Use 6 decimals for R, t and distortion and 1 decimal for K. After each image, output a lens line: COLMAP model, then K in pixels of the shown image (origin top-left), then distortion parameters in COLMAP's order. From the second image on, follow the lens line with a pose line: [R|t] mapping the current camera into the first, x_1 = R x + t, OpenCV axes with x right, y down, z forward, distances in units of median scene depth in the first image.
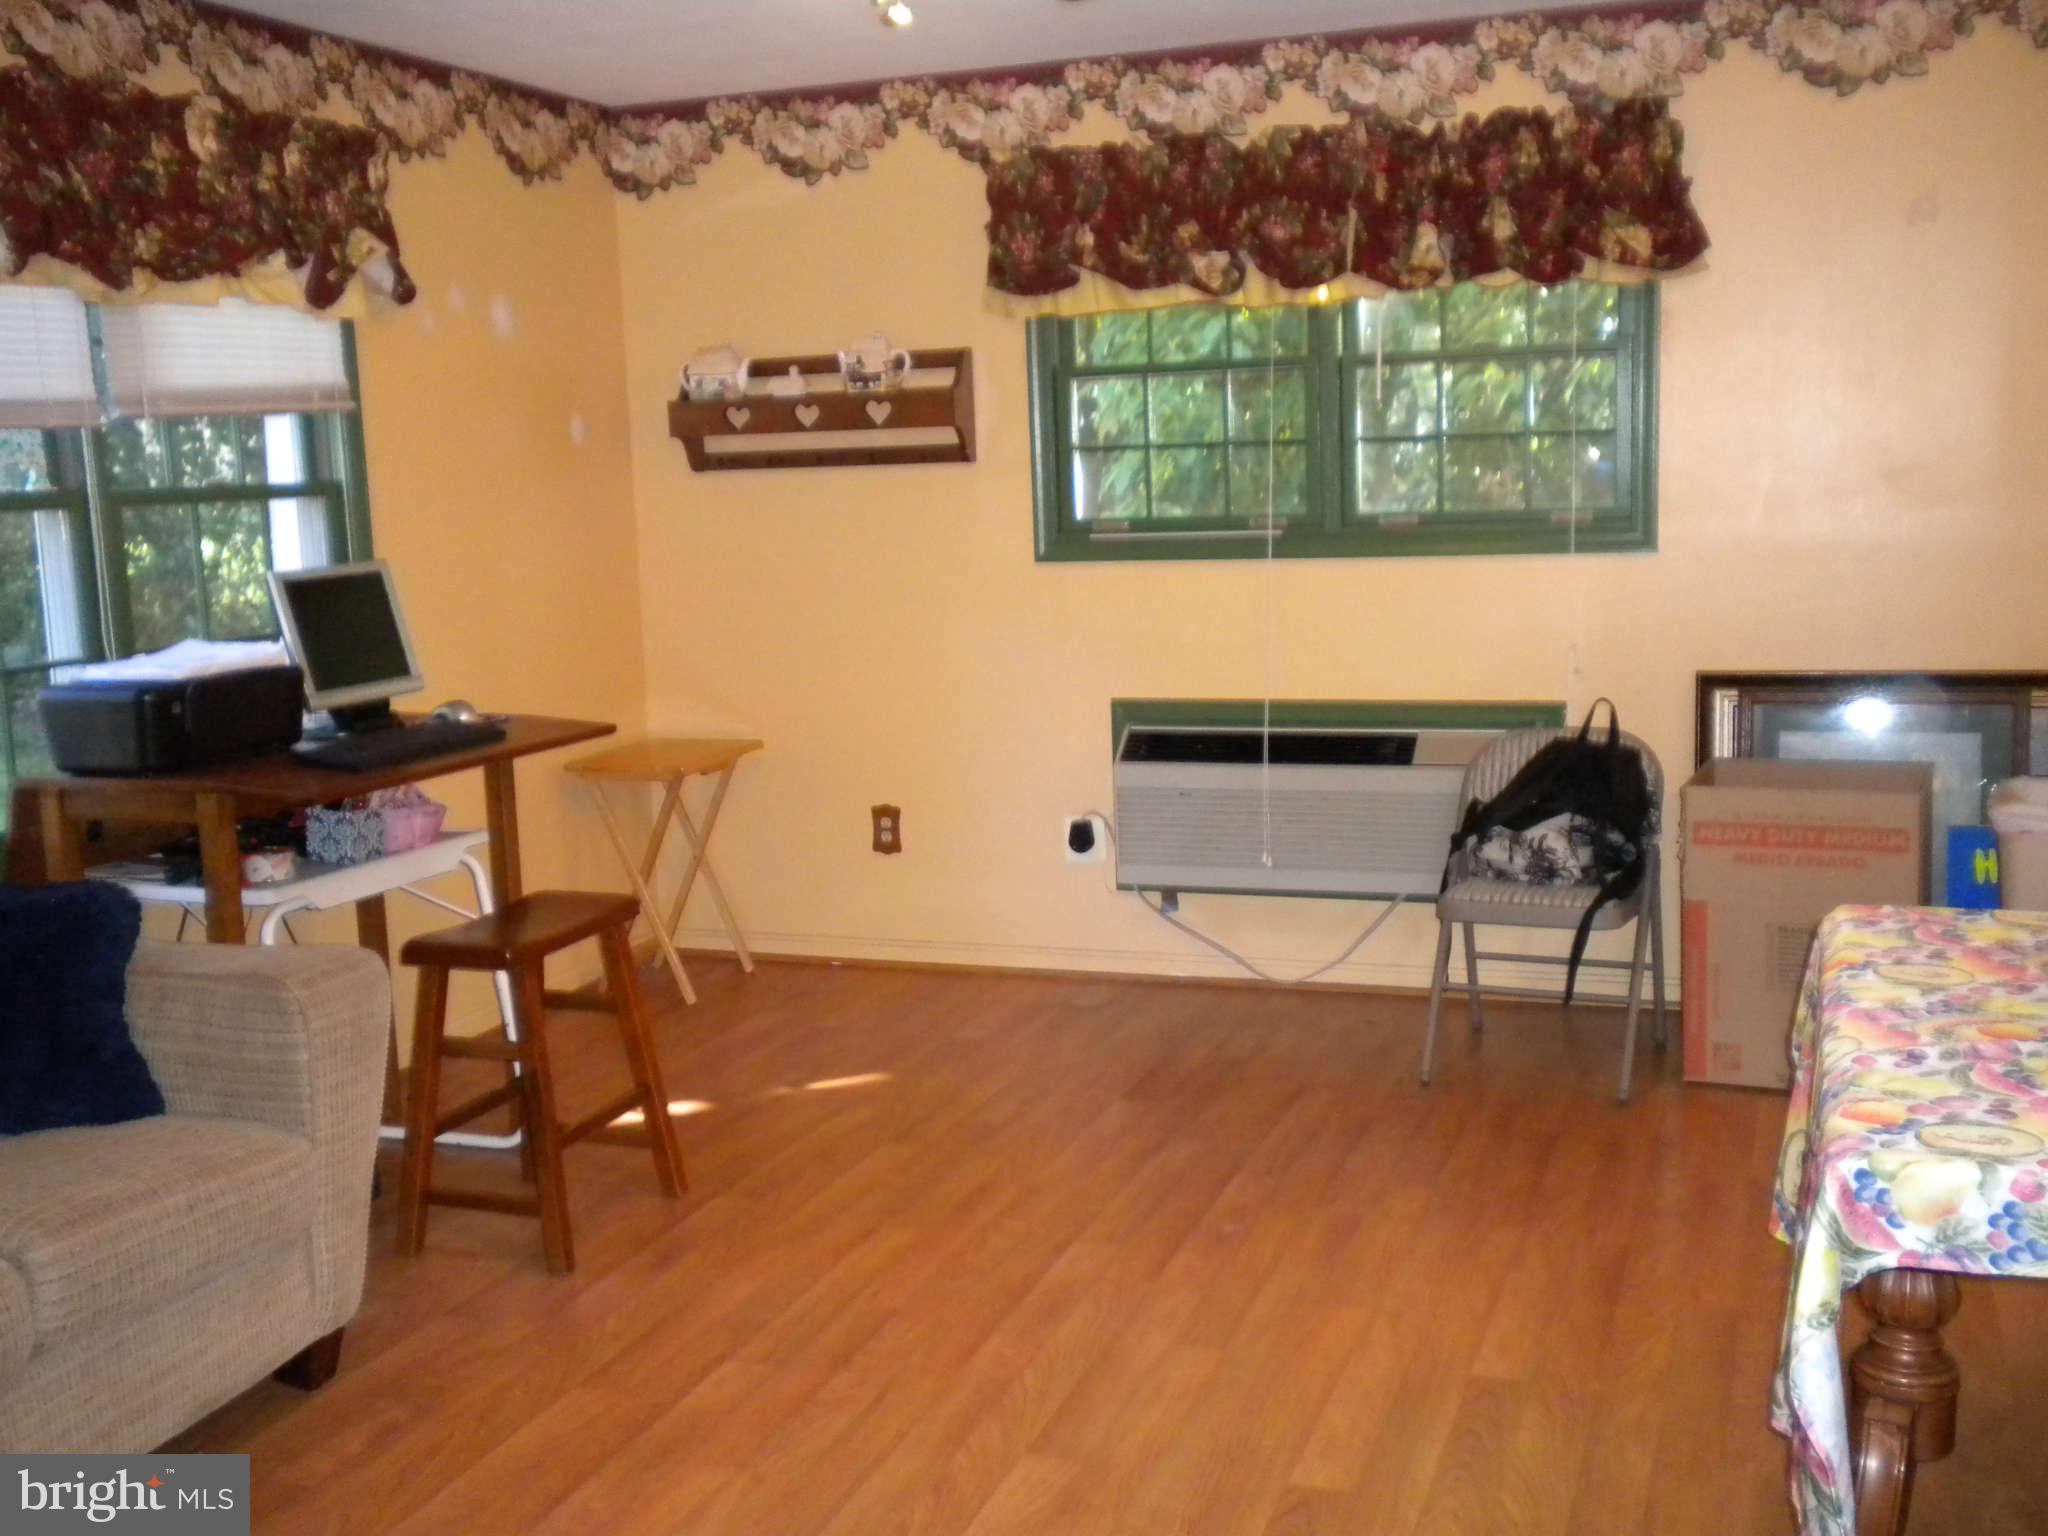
lens RADIAL K [[2060.5, 0, 1024.0], [0, 2060.5, 768.0], [0, 0, 1]] dist [0.001264, -0.016691]
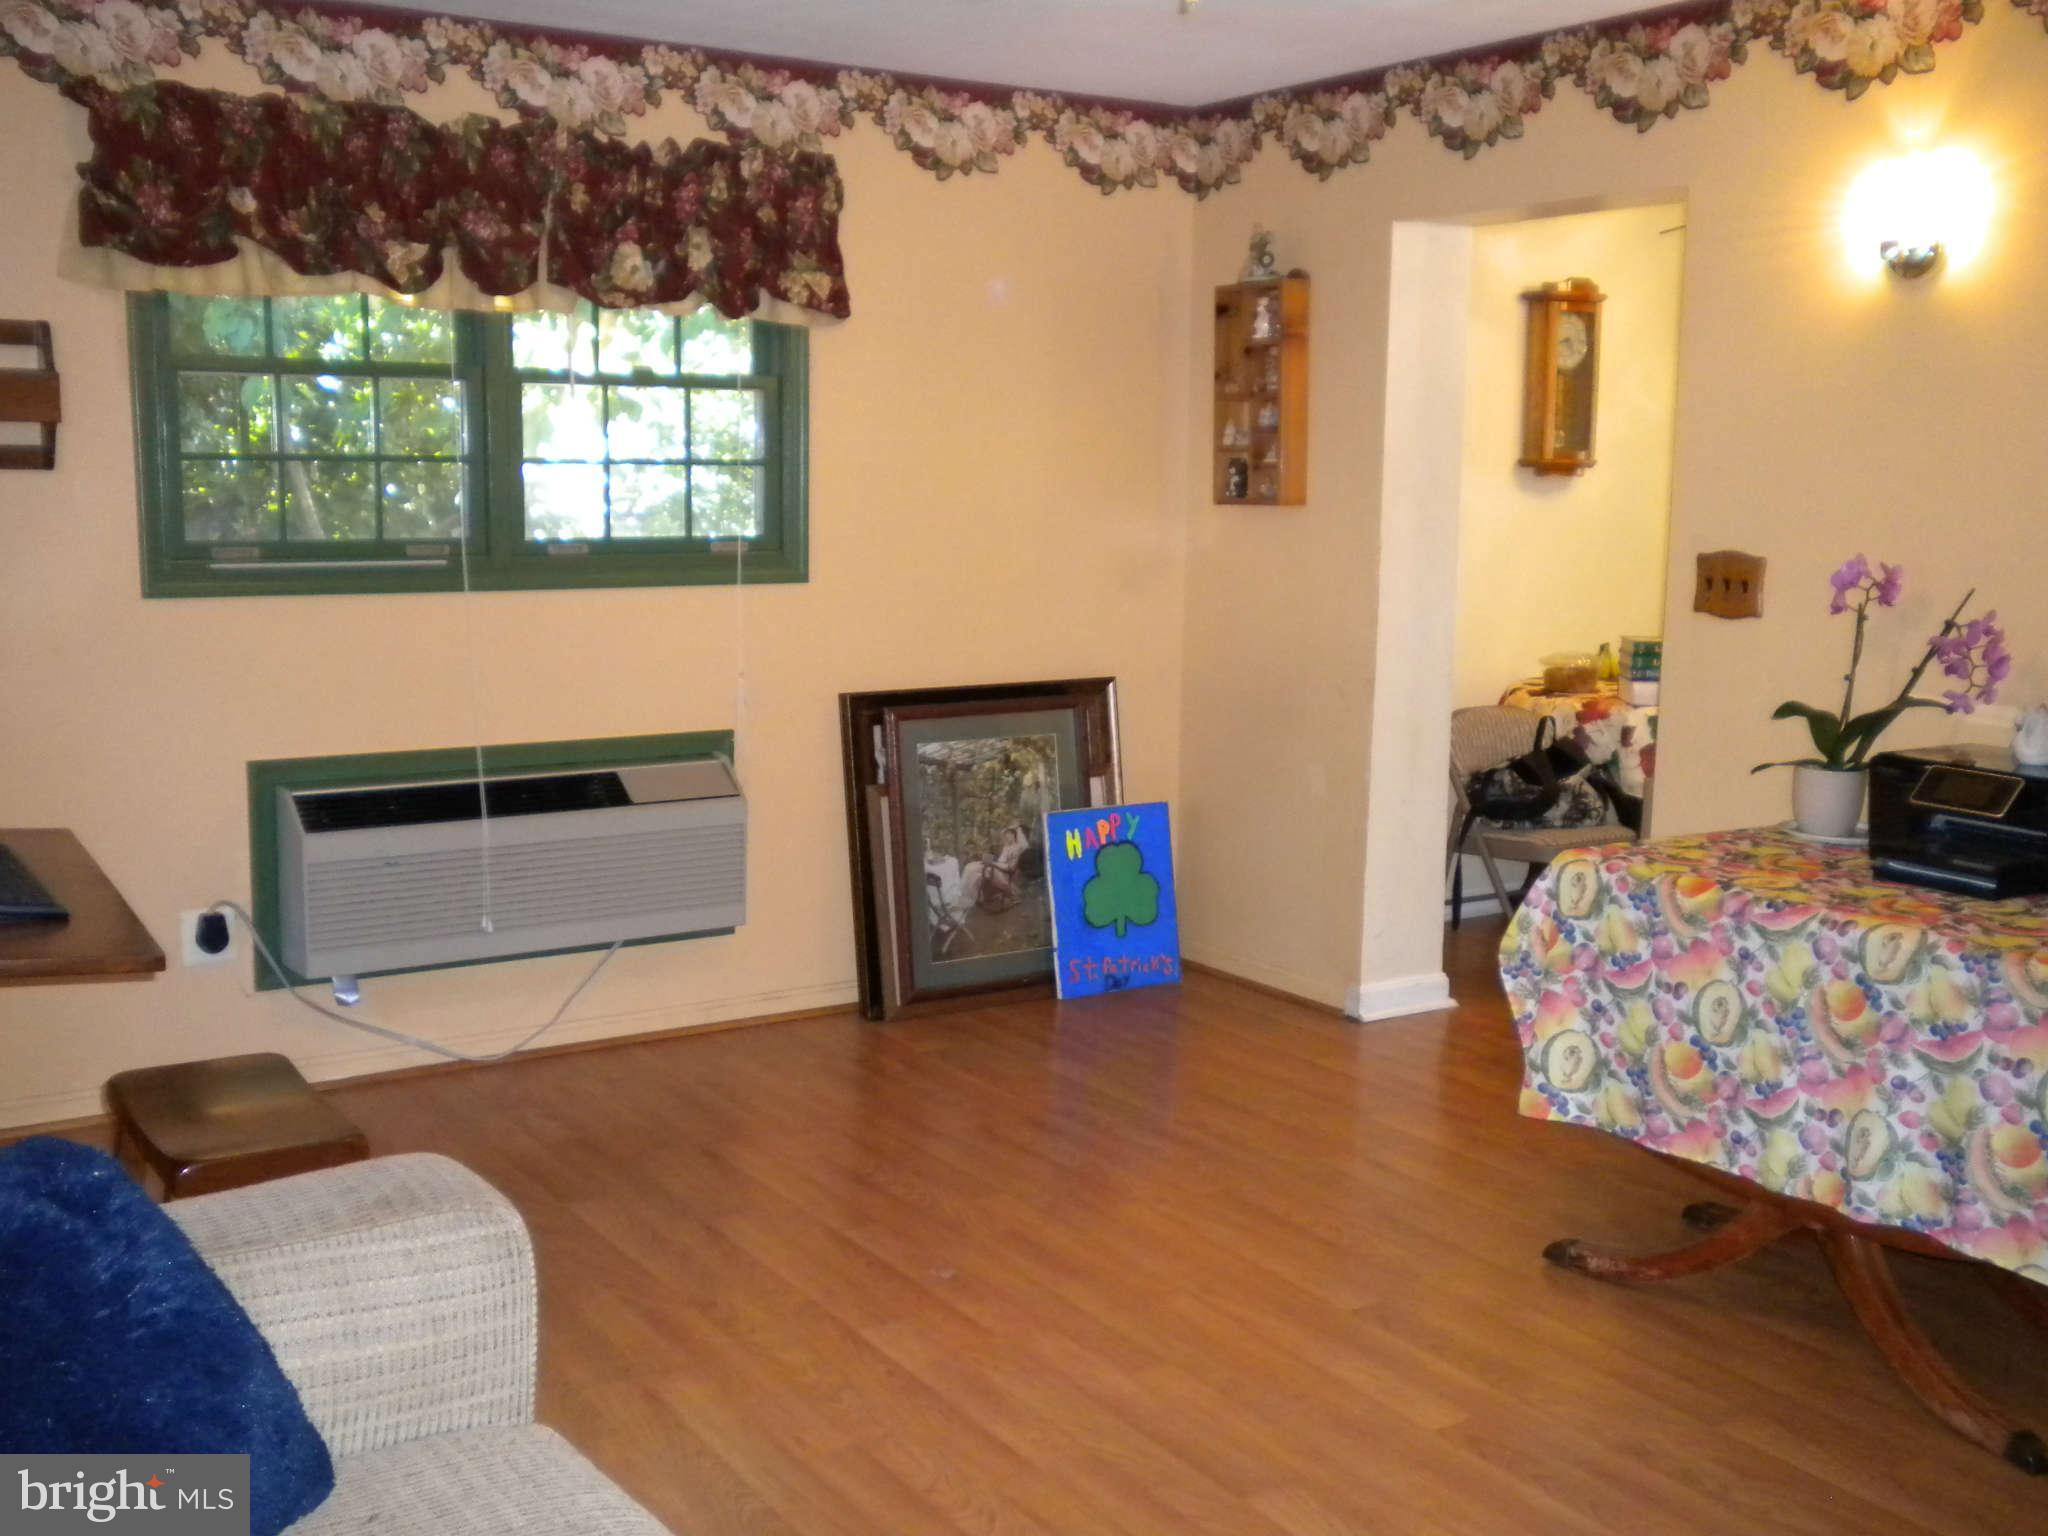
lens RADIAL K [[2172.2, 0, 1024.6], [0, 2172.2, 706.8], [0, 0, 1]] dist [0.003873, 0.005809]
pose [[0.592126, -0.050481, 0.804262, -0.519225], [0.084222, 0.996447, 0.000537, -0.031883], [-0.801432, 0.067419, 0.594274, 0.256606]]
